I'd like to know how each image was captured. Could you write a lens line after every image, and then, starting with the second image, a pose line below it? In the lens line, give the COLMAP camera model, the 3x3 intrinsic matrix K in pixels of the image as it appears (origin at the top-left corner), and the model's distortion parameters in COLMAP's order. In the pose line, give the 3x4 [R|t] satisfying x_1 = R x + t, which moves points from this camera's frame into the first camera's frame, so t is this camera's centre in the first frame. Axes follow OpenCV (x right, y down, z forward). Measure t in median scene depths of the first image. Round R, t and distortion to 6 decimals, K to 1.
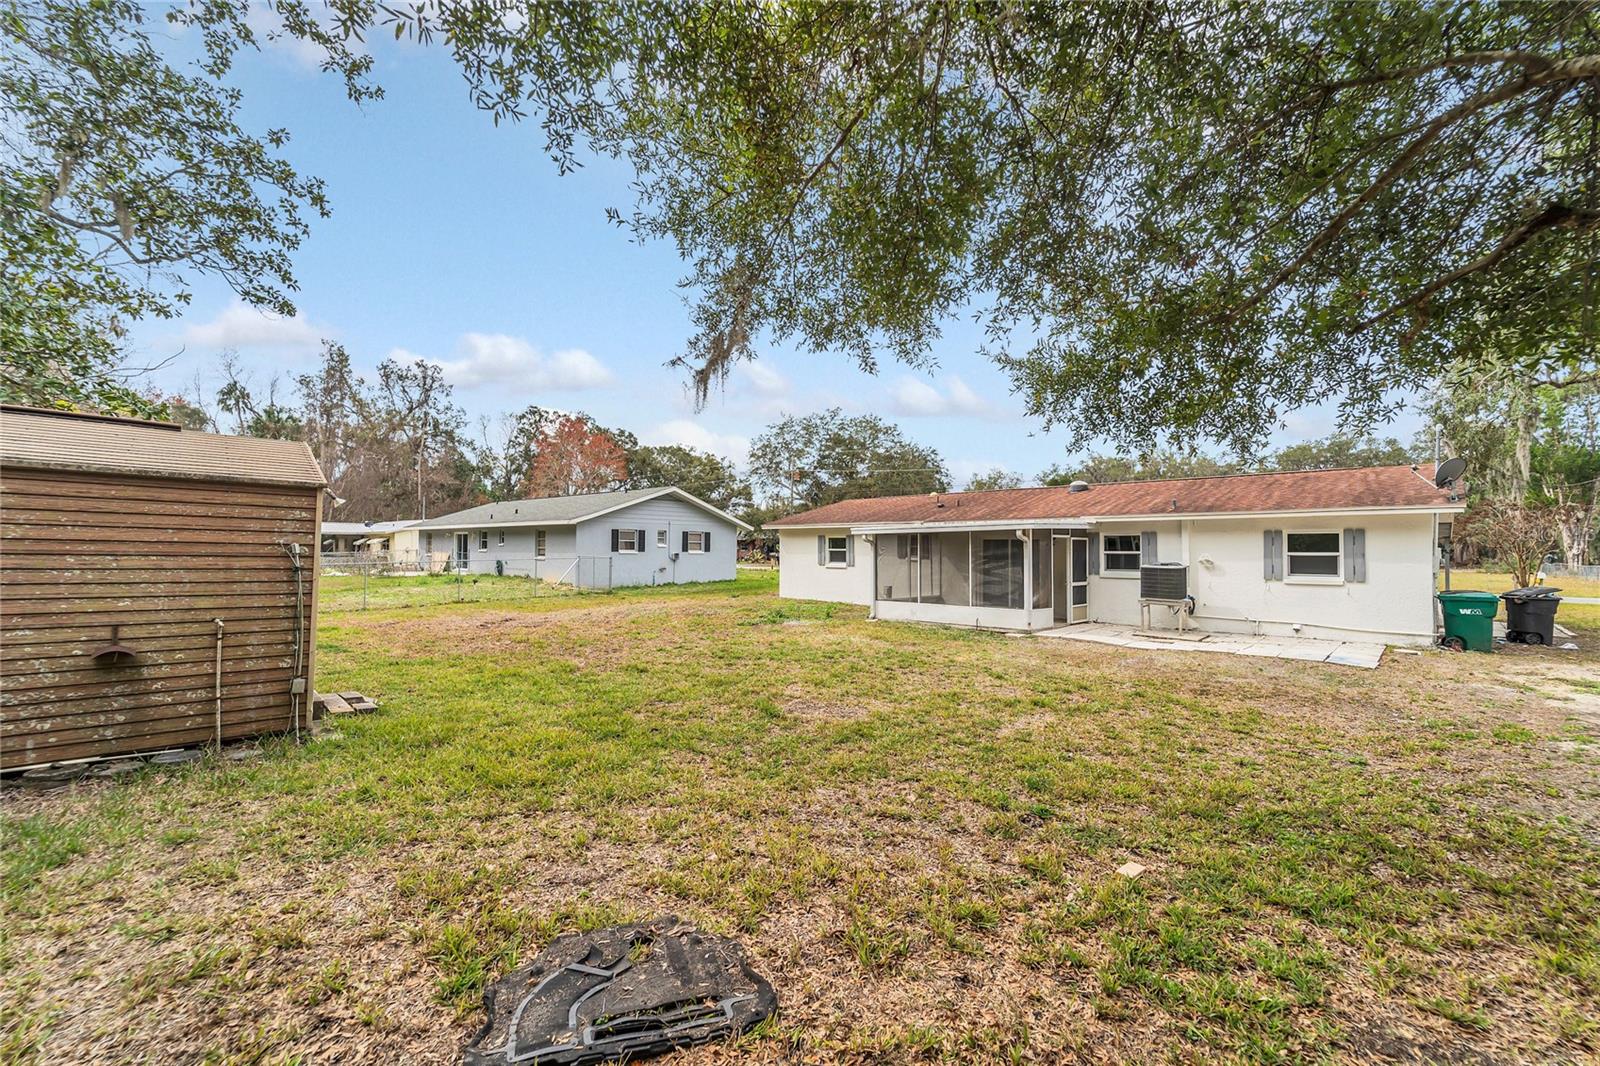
lens RADIAL K [[649.3, 0, 800.0], [0, 649.3, 533.0], [0, 0, 1]] dist [0.001410, 0.000161]
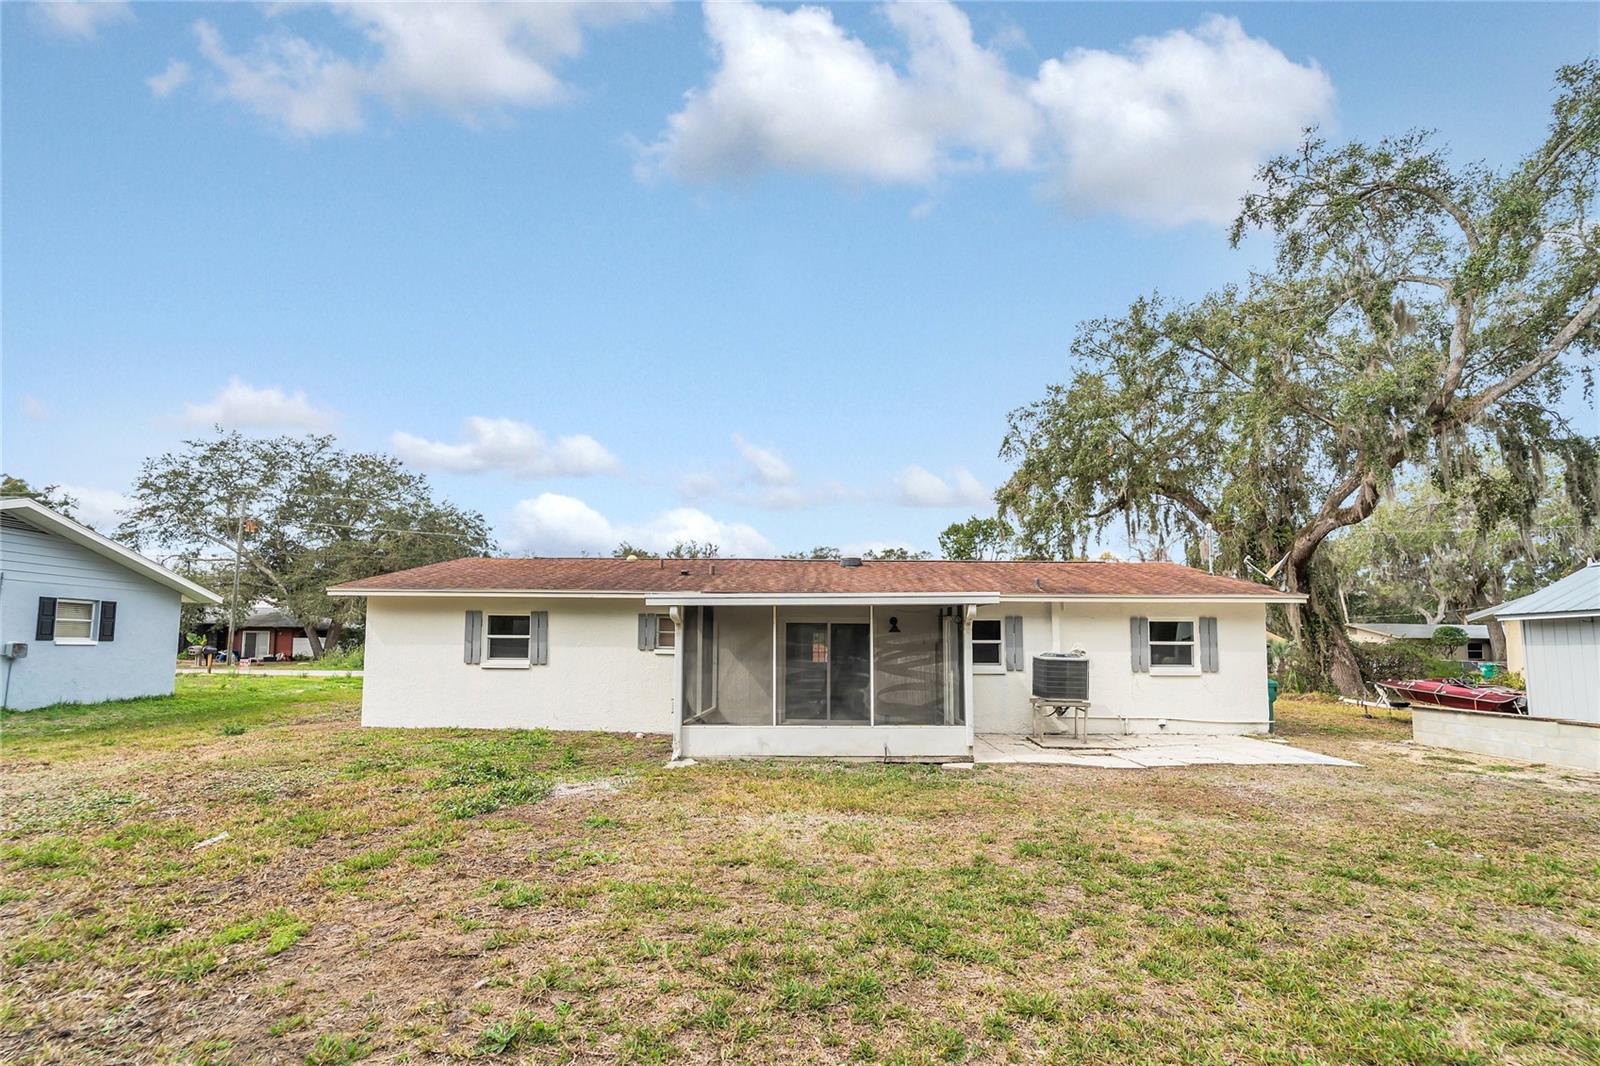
lens RADIAL K [[672.6, 0, 800.8], [0, 672.6, 602.5], [0, 0, 1]] dist [0.002444, 0.000412]
pose [[0.729025, 0.046488, 0.682907, -0.130854], [-0.020986, 0.998740, -0.045584, 0.014192], [-0.684165, 0.018900, 0.729082, 0.317934]]
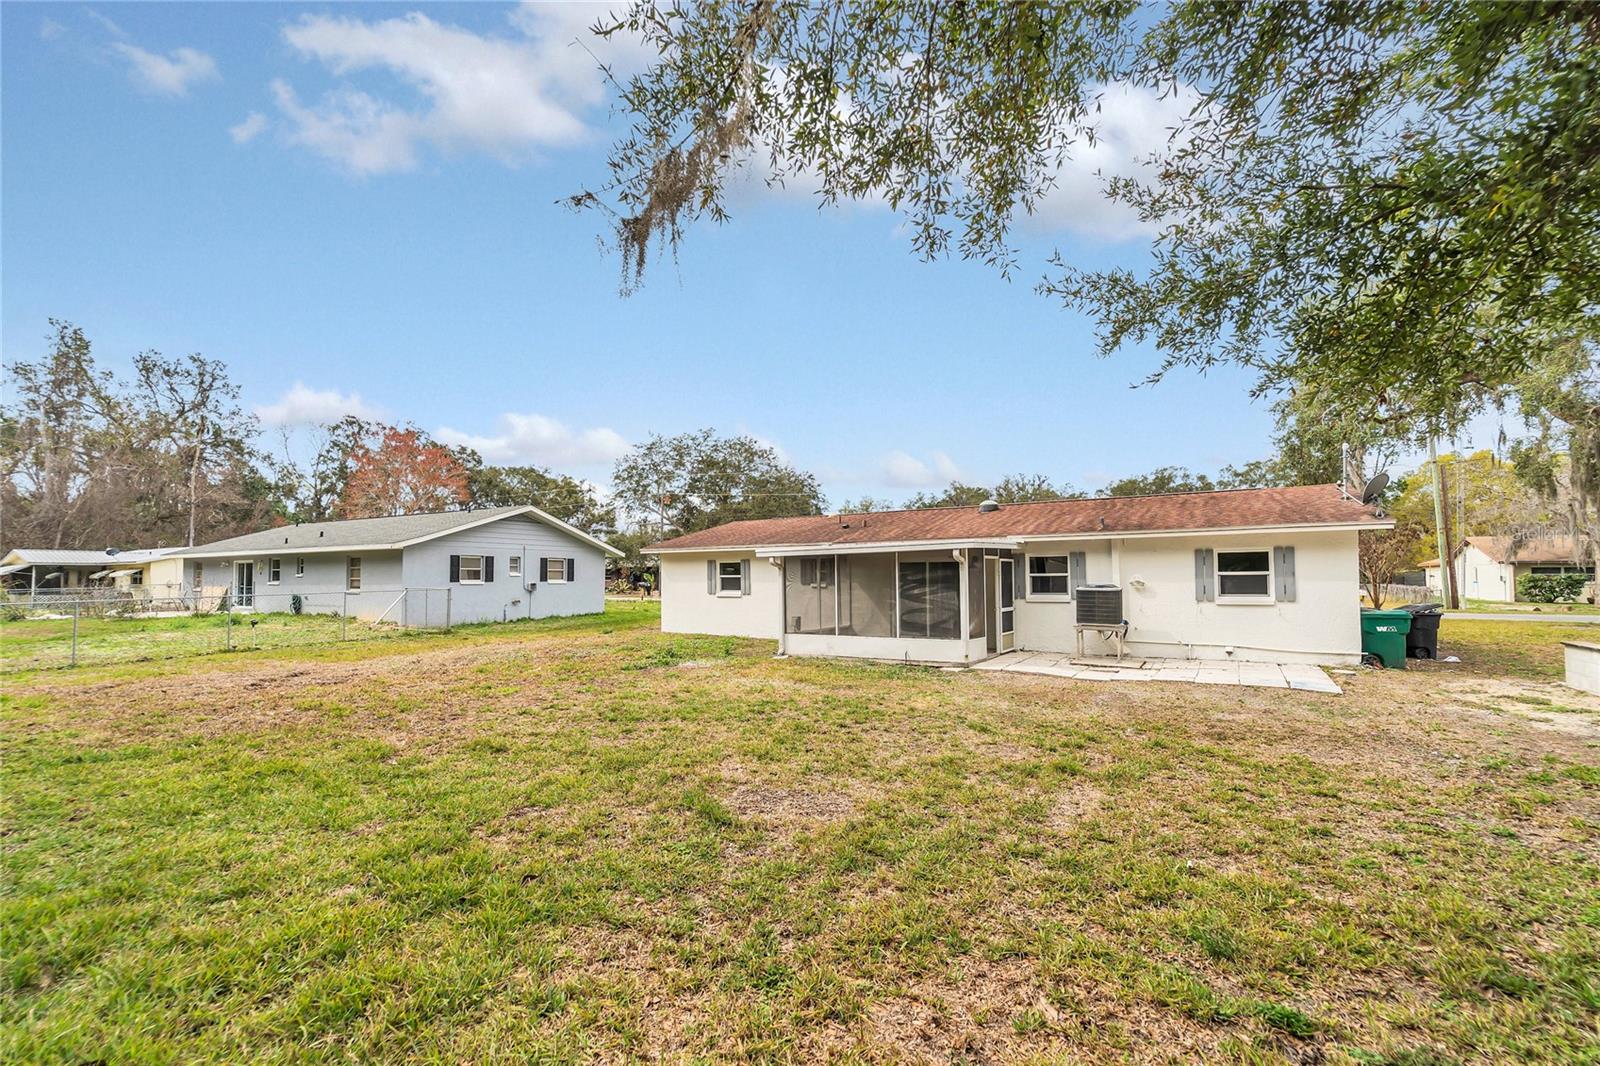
lens RADIAL K [[655.5, 0, 803.5], [0, 655.5, 556.4], [0, 0, 1]] dist [0.000677, -0.000438]
pose [[0.977689, -0.004298, 0.210011, -0.025756], [0.006135, 0.999948, -0.008096, 0.005369], [-0.209966, 0.009204, 0.977665, 0.090029]]
